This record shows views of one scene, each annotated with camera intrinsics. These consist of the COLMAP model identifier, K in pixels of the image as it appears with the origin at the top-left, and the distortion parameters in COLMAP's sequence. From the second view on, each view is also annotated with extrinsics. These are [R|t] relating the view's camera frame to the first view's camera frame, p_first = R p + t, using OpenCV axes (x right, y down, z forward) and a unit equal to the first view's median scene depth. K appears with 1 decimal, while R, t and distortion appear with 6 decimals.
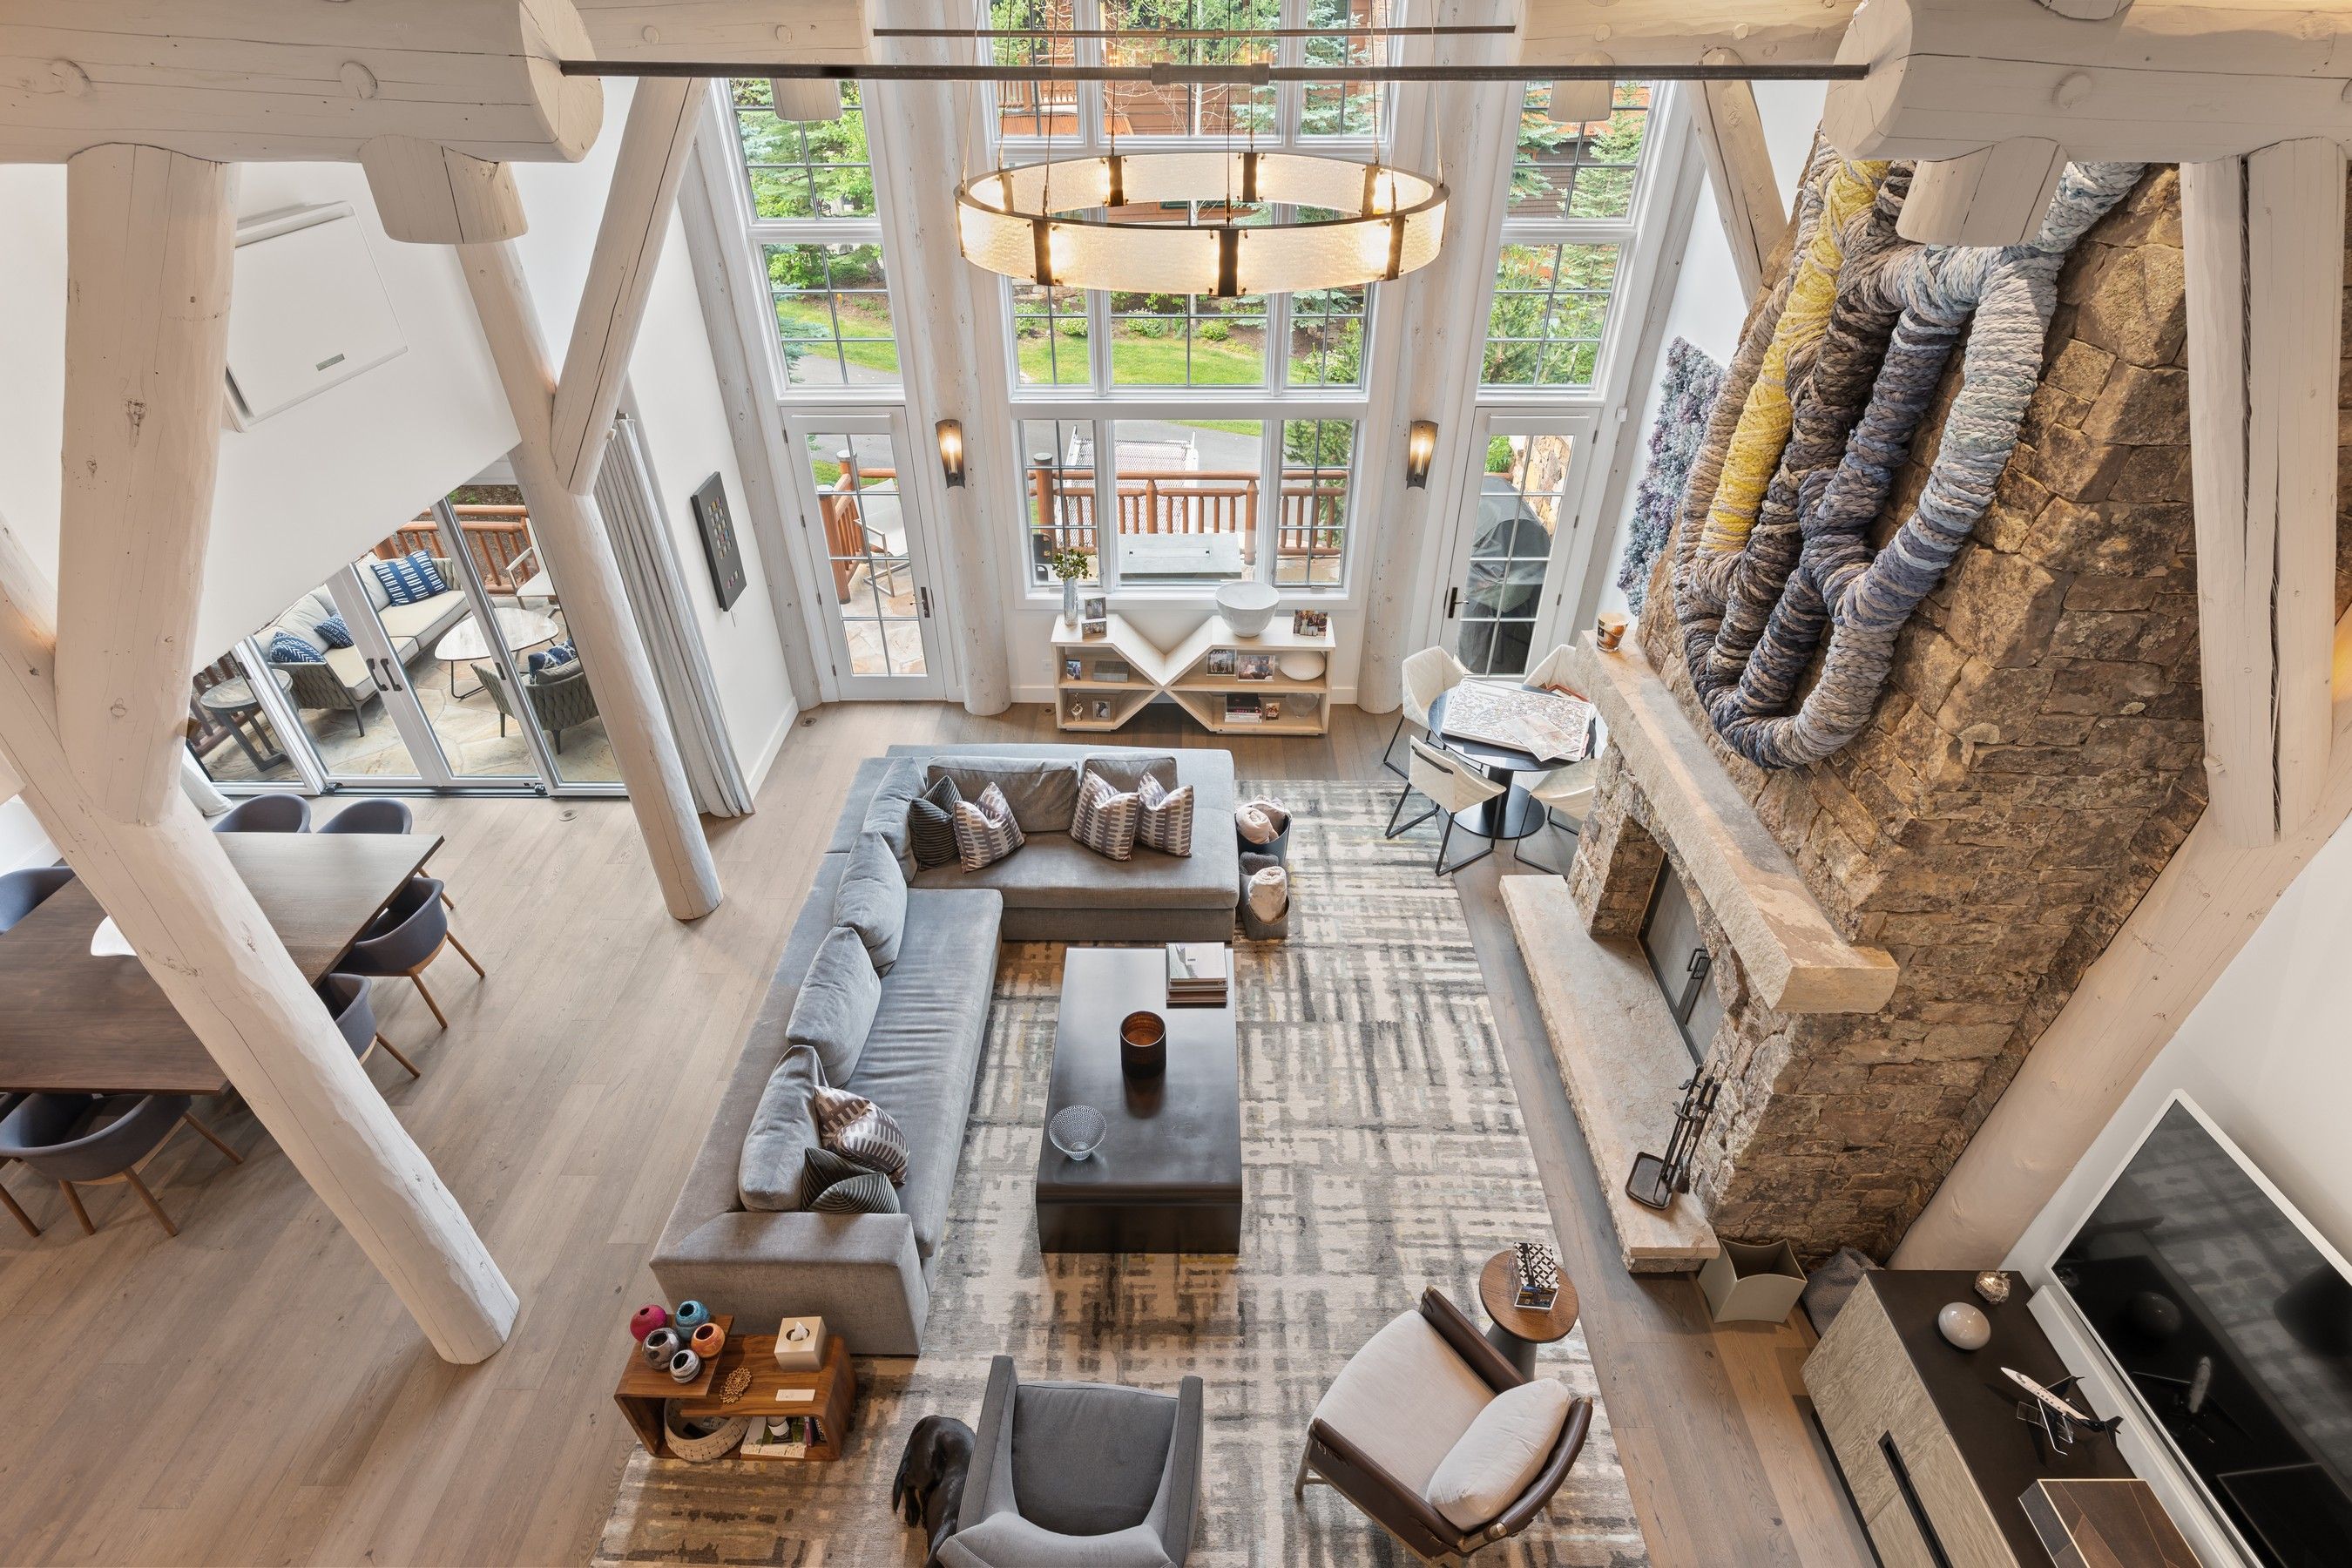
lens RADIAL K [[1108.8, 0, 1176.4], [0, 1108.8, 787.8], [0, 0, 1]] dist [-0.010135, 0.000075]
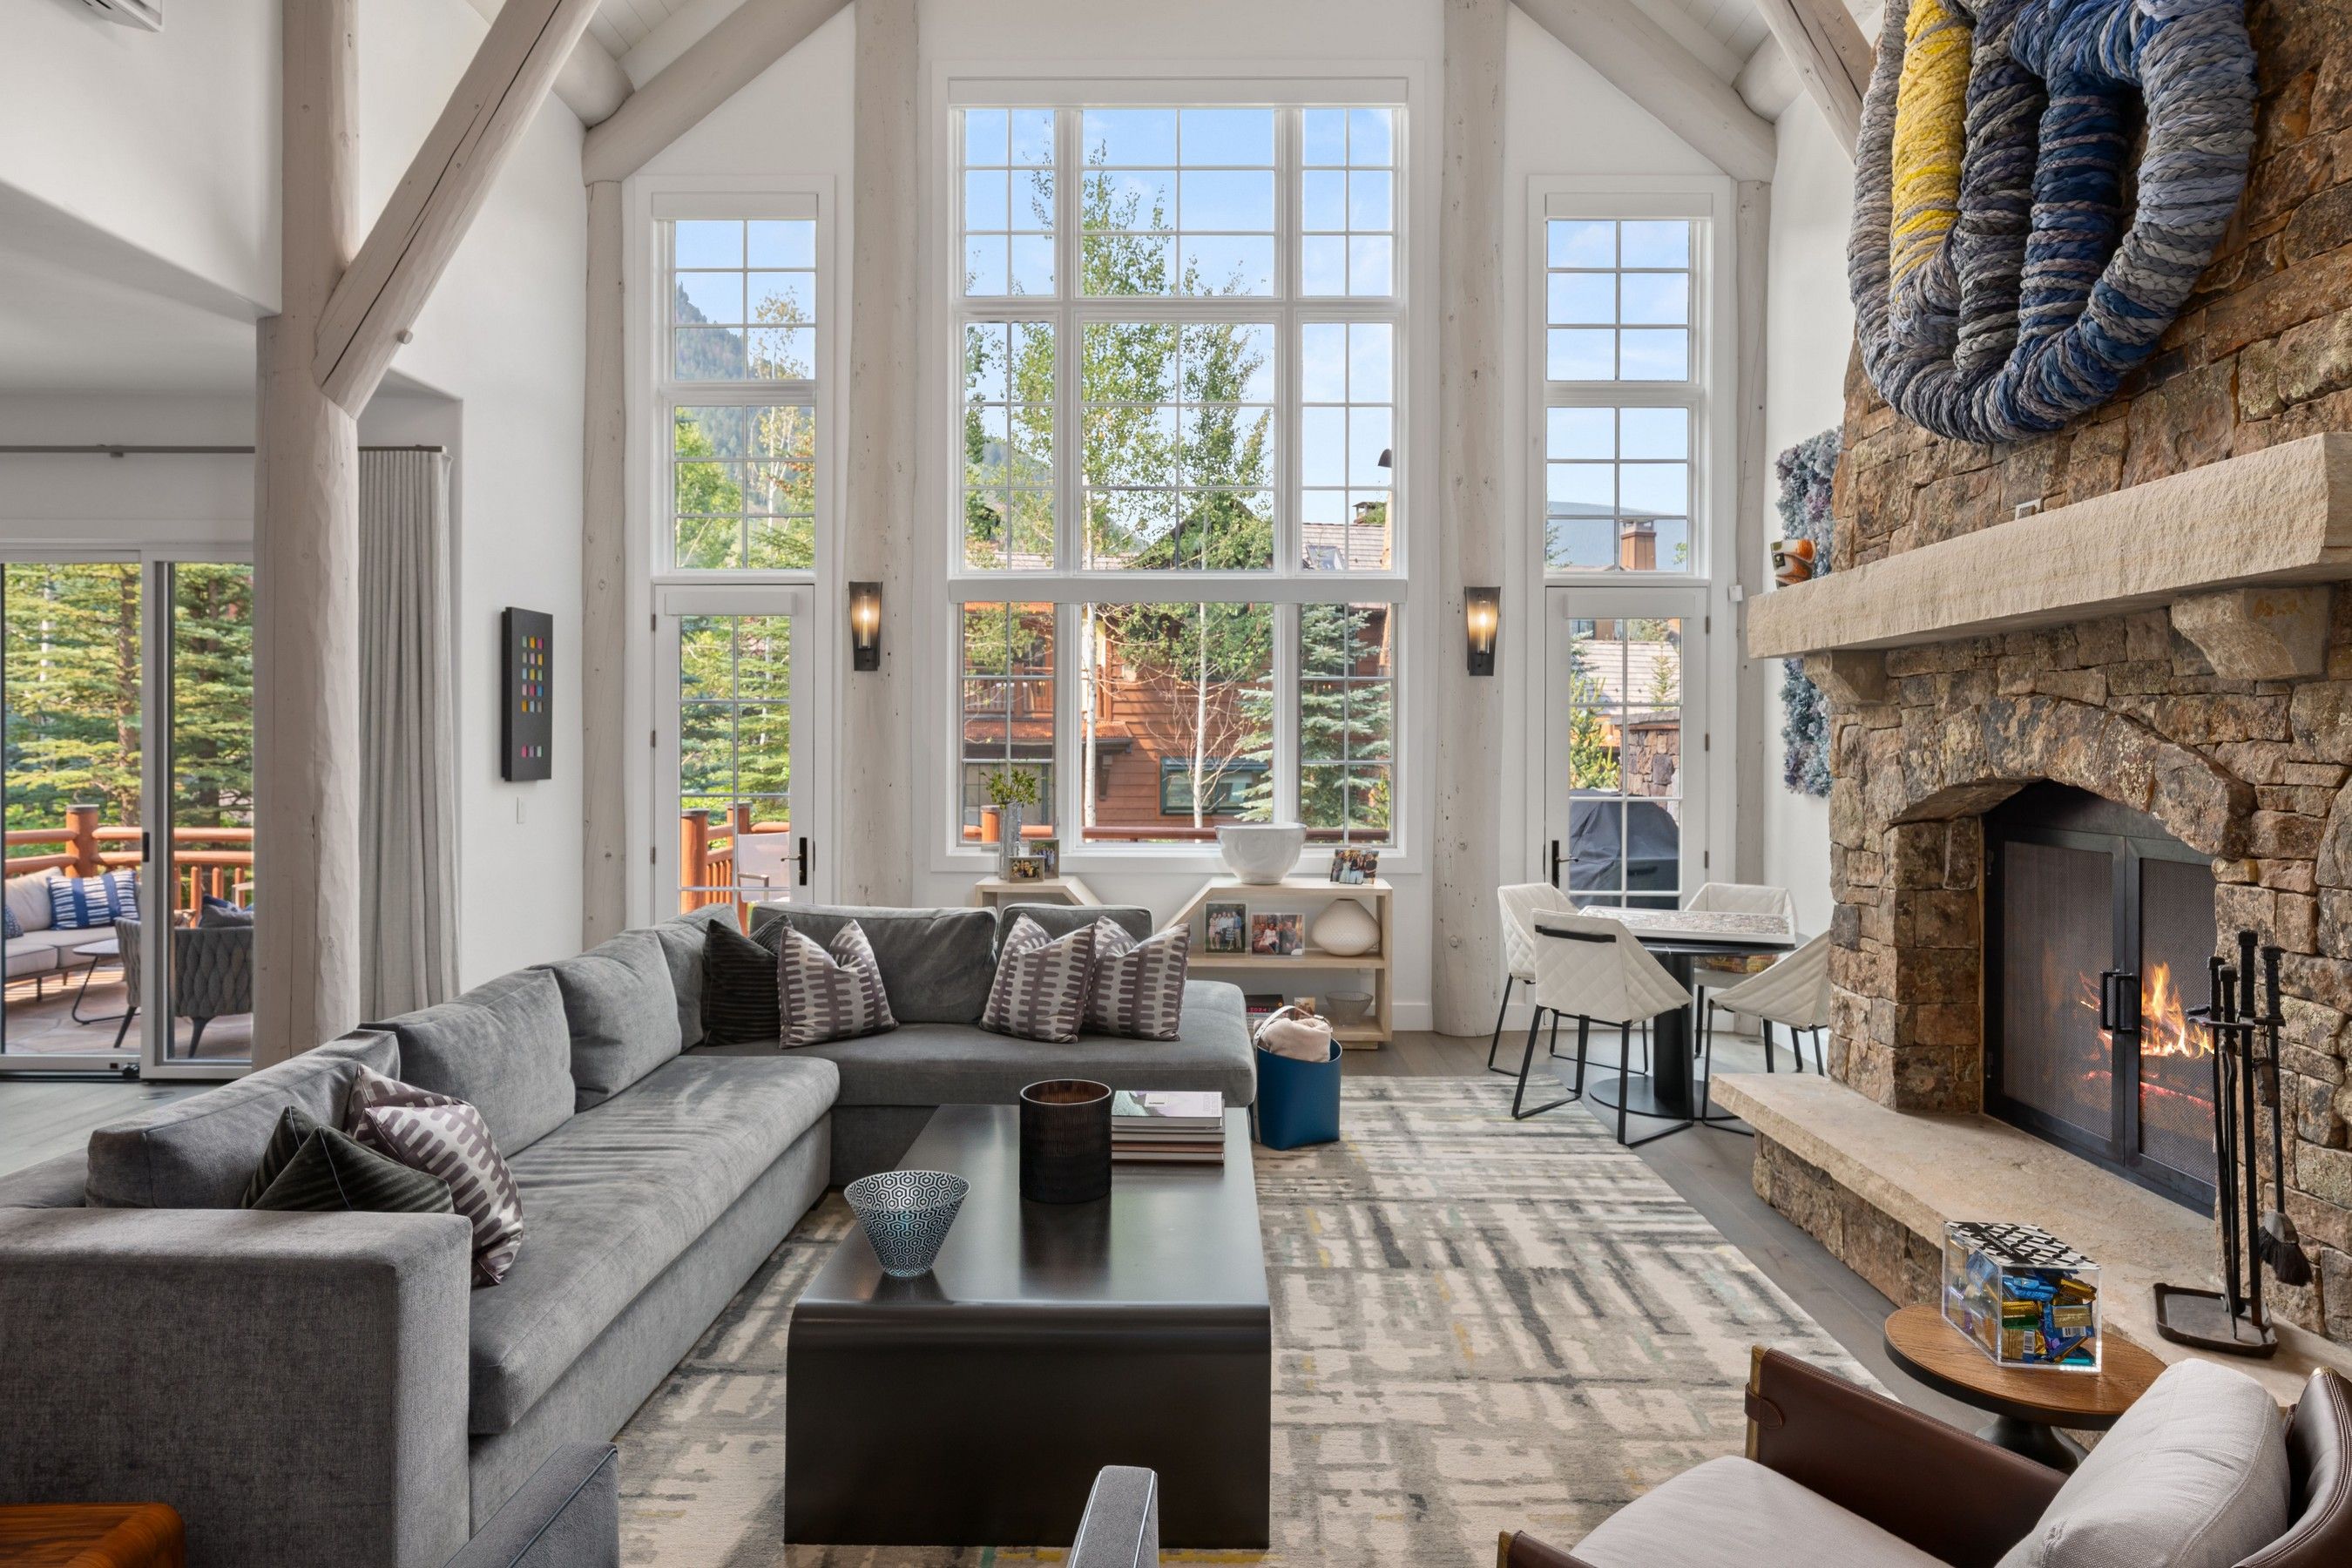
lens RADIAL K [[1381.4, 0, 1178.4], [0, 1381.4, 758.4], [0, 0, 1]] dist [-0.003044, 0.001142]
pose [[0.999982, 0.004395, -0.004120, 0.019708], [-0.005976, 0.810630, -0.585529, 0.396818], [0.000766, 0.585543, 0.810641, 0.344166]]
